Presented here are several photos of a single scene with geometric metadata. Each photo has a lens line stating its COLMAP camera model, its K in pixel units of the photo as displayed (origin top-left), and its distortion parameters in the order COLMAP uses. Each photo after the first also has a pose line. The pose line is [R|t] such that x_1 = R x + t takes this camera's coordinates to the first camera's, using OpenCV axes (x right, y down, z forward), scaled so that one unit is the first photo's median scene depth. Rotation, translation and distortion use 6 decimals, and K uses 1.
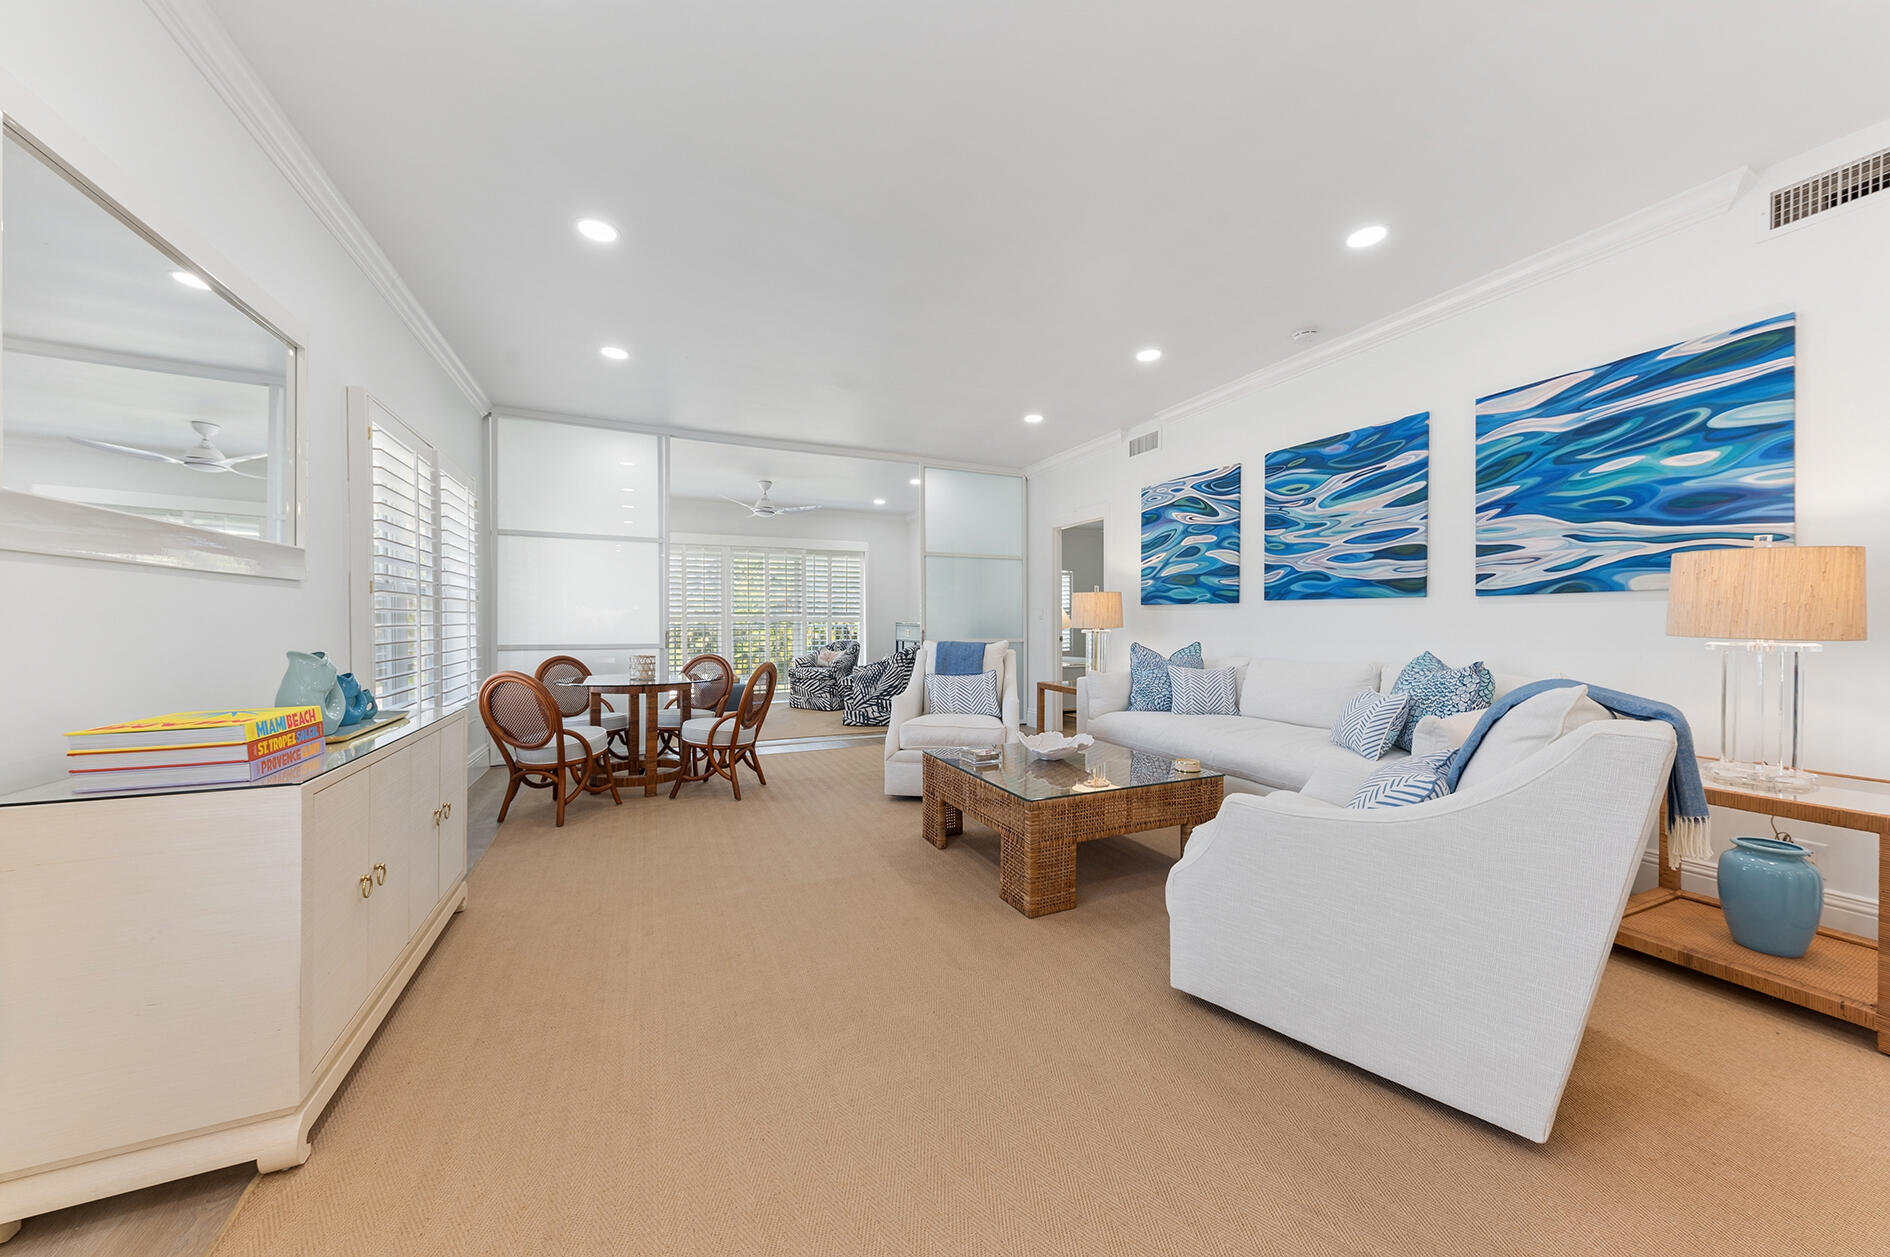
lens RADIAL K [[647.8, 0, 961.0], [0, 647.8, 622.6], [0, 0, 1]] dist [0.010381, -0.000315]
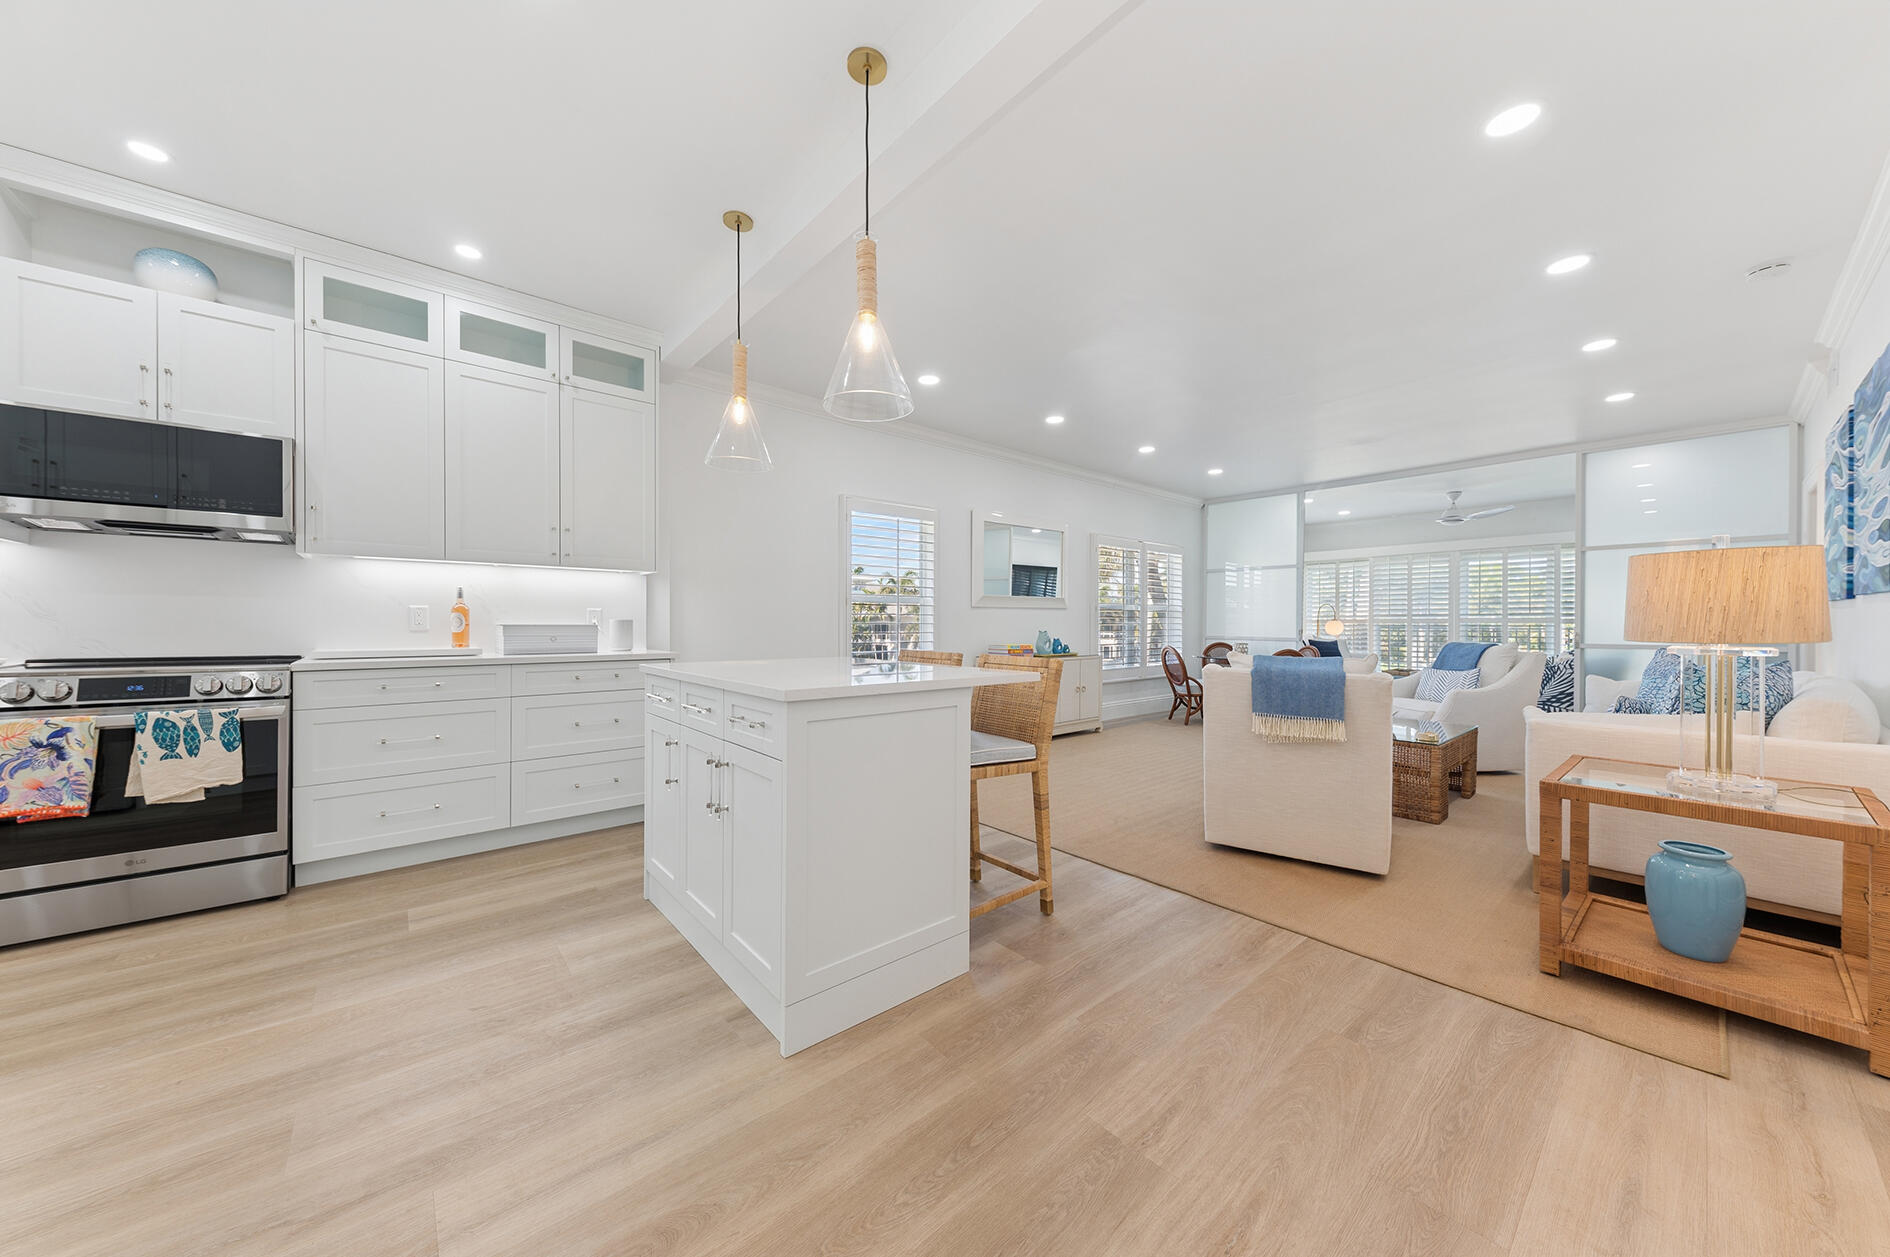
lens RADIAL K [[647.8, 0, 938.2], [0, 647.8, 626.6], [0, 0, 1]] dist [0.010381, -0.000315]
pose [[0.254930, 0.012854, -0.966874, 0.832664], [-0.008238, 0.999904, 0.011121, -0.000237], [0.966924, 0.005130, 0.255012, -0.158544]]
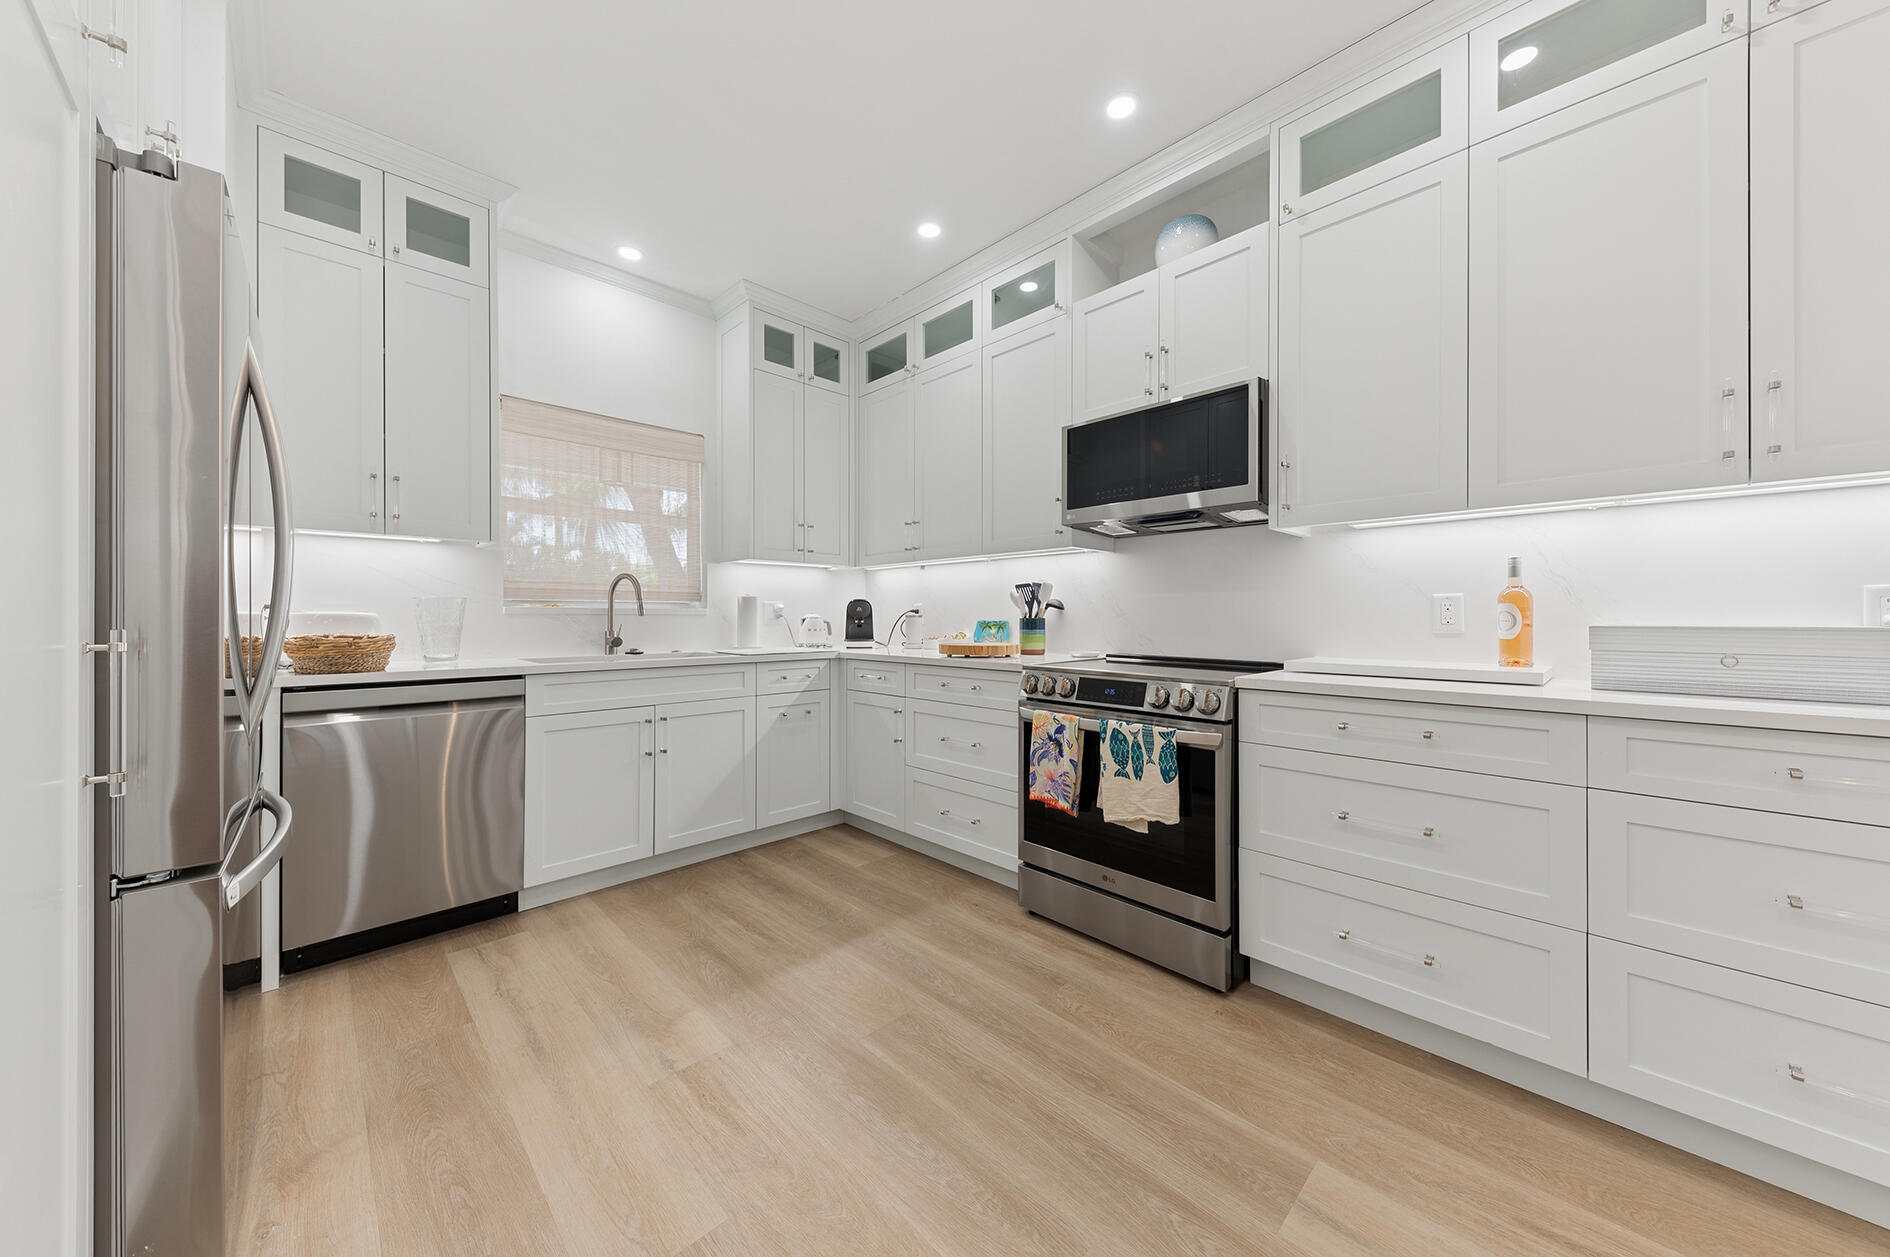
lens RADIAL K [[647.8, 0, 948.8], [0, 647.8, 615.3], [0, 0, 1]] dist [0.010381, -0.000315]
pose [[-0.946073, 0.004905, -0.323915, 0.456158], [0.005073, 0.999987, 0.000325, 0.002102], [0.323912, -0.001336, -0.946086, -0.222107]]
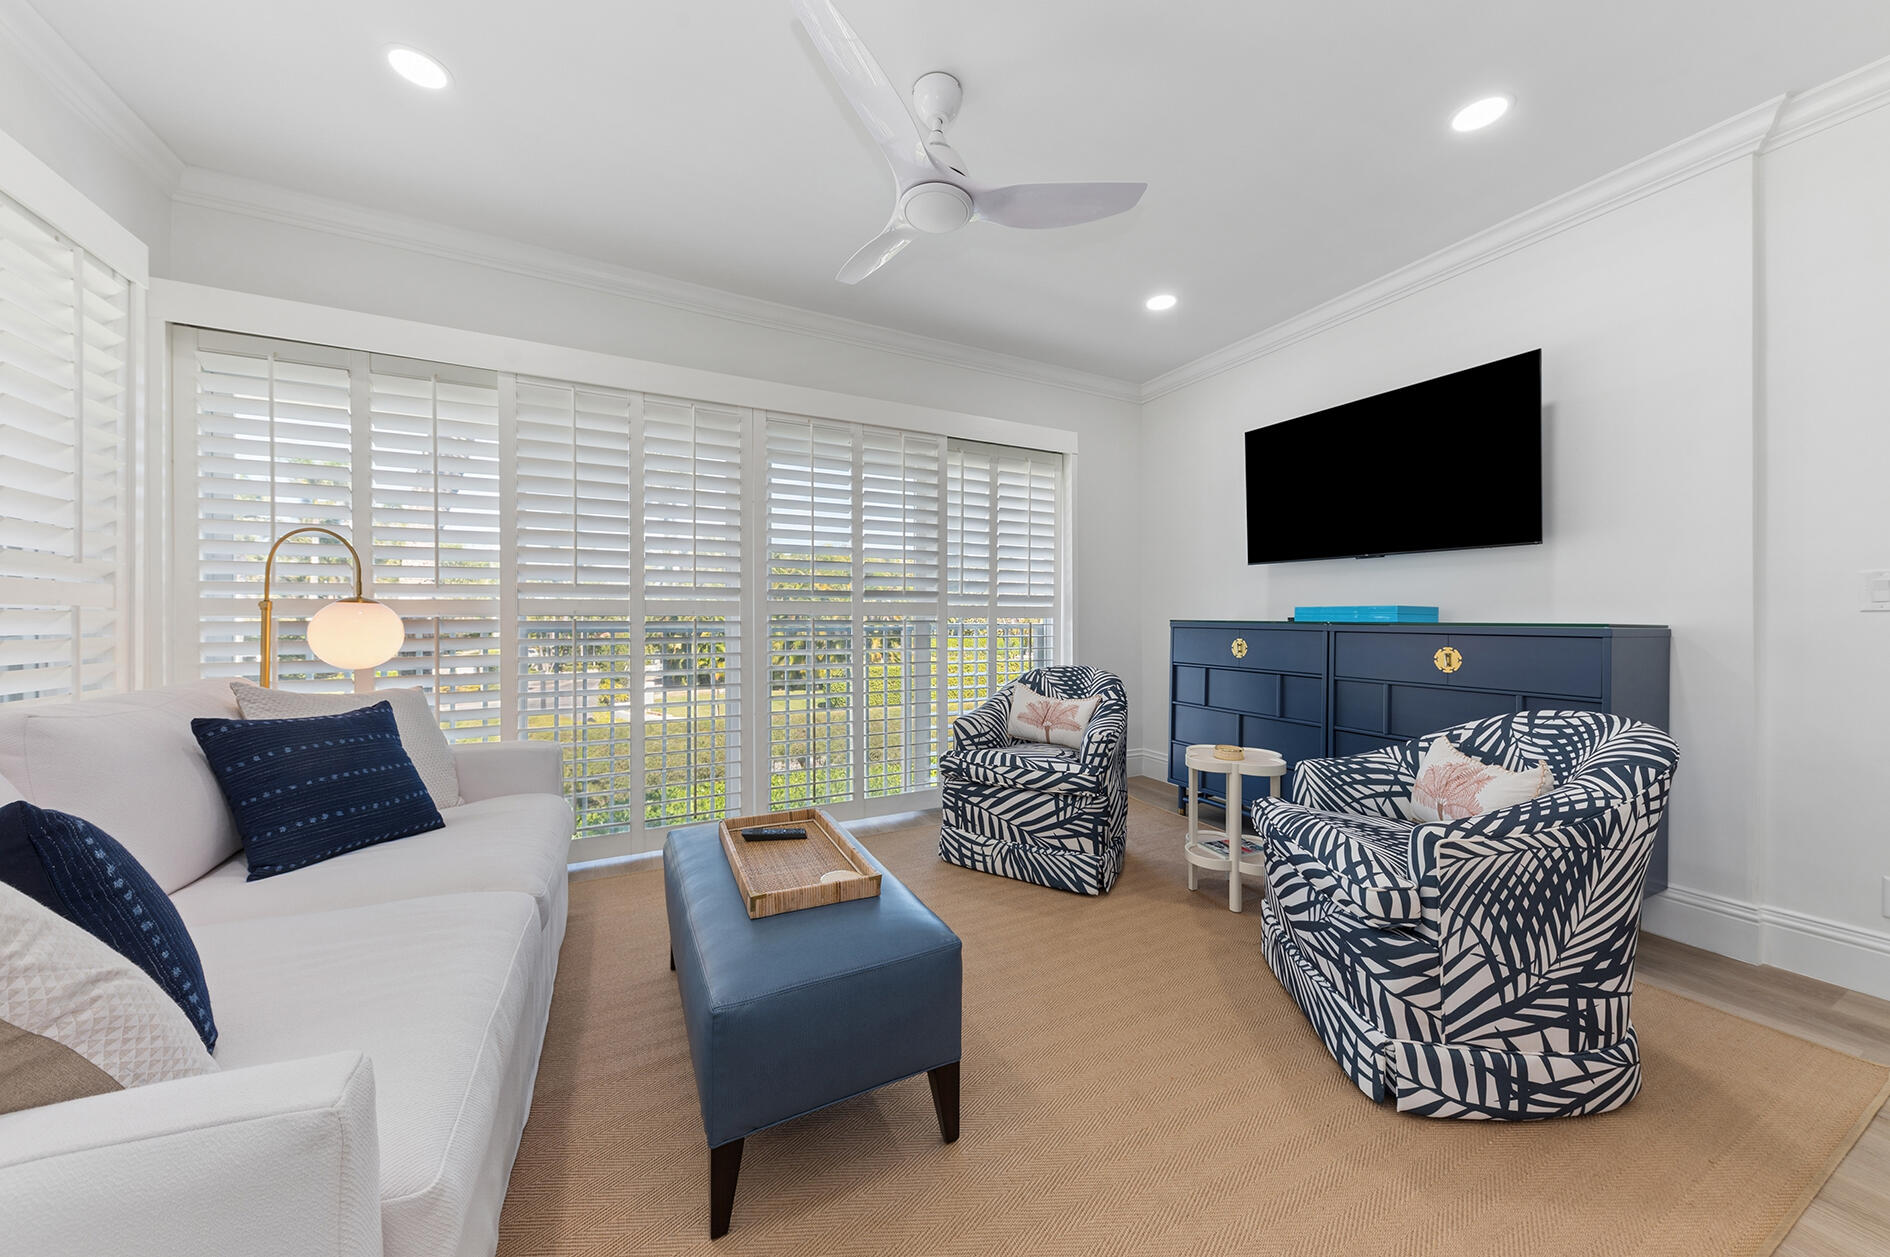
lens RADIAL K [[647.8, 0, 949.6], [0, 647.8, 619.4], [0, 0, 1]] dist [0.010381, -0.000315]
pose [[0.999752, 0.003988, 0.021920, -0.479370], [-0.003947, 0.999990, -0.001919, 0.001370], [-0.021928, 0.001832, 0.999758, 1.158171]]
